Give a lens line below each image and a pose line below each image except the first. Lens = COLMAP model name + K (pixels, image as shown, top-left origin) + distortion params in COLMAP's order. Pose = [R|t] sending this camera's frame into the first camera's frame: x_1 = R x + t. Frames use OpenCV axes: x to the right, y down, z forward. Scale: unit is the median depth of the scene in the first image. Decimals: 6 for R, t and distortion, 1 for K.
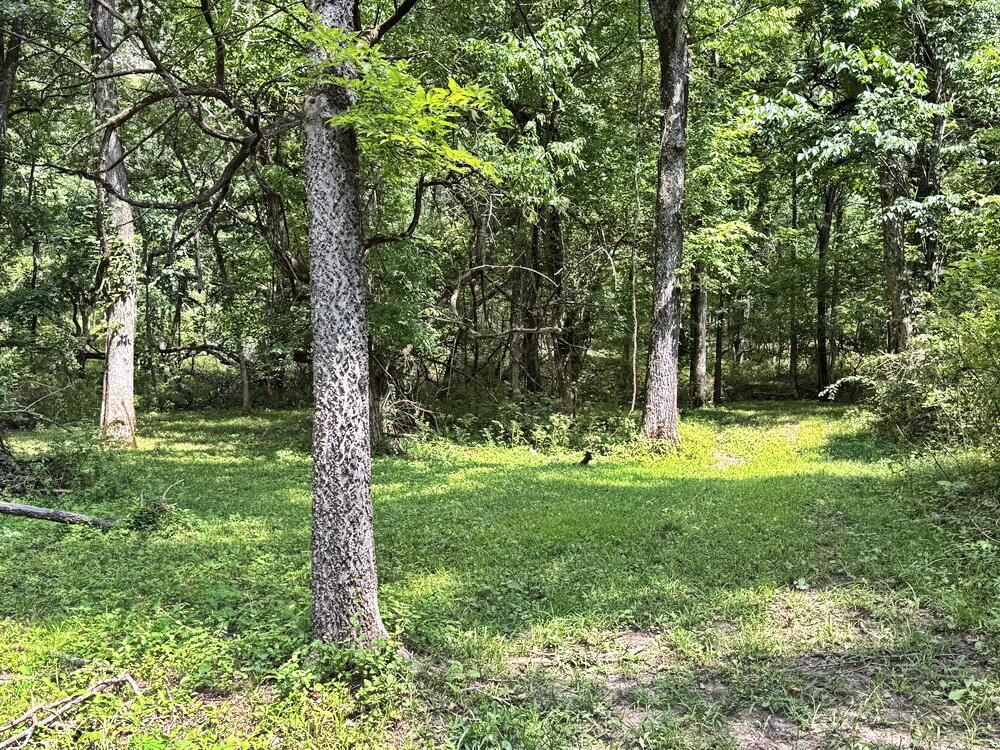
lens RADIAL K [[1101.7, 0, 498.1], [0, 1101.7, 378.3], [0, 0, 1]] dist [0.142368, 0.000000]
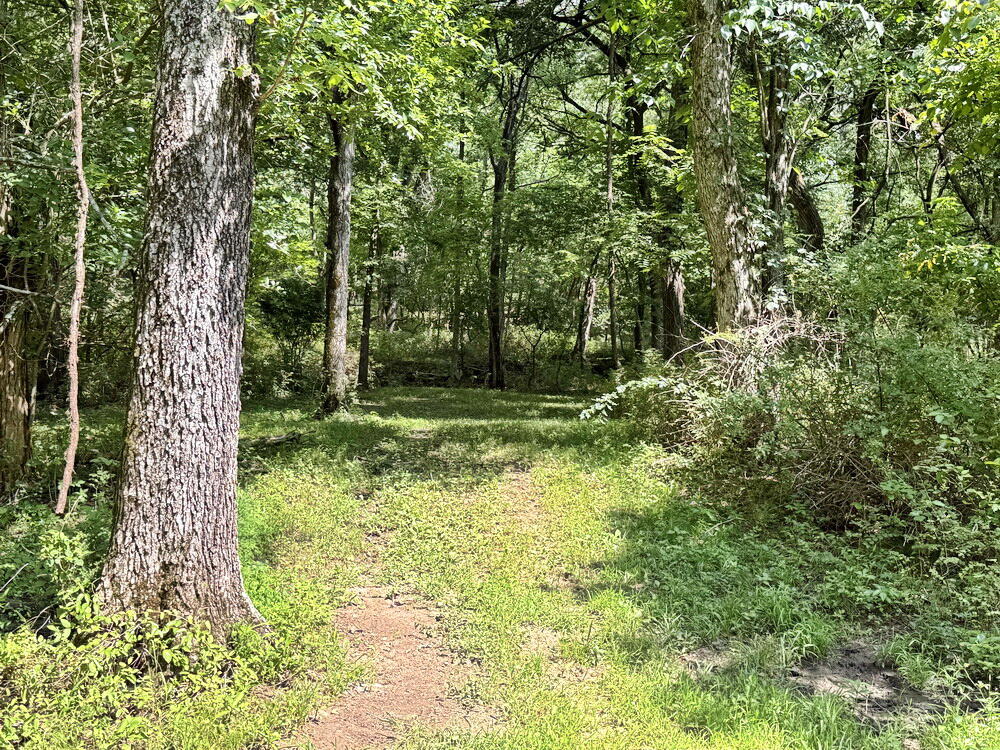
lens RADIAL K [[1101.7, 0, 499.6], [0, 1101.7, 377.5], [0, 0, 1]] dist [0.142368, 0.000000]
pose [[0.949160, 0.018500, 0.314251, 0.087046], [-0.027715, 0.999306, 0.024881, -0.008984], [-0.313572, -0.032325, 0.949014, 0.449603]]
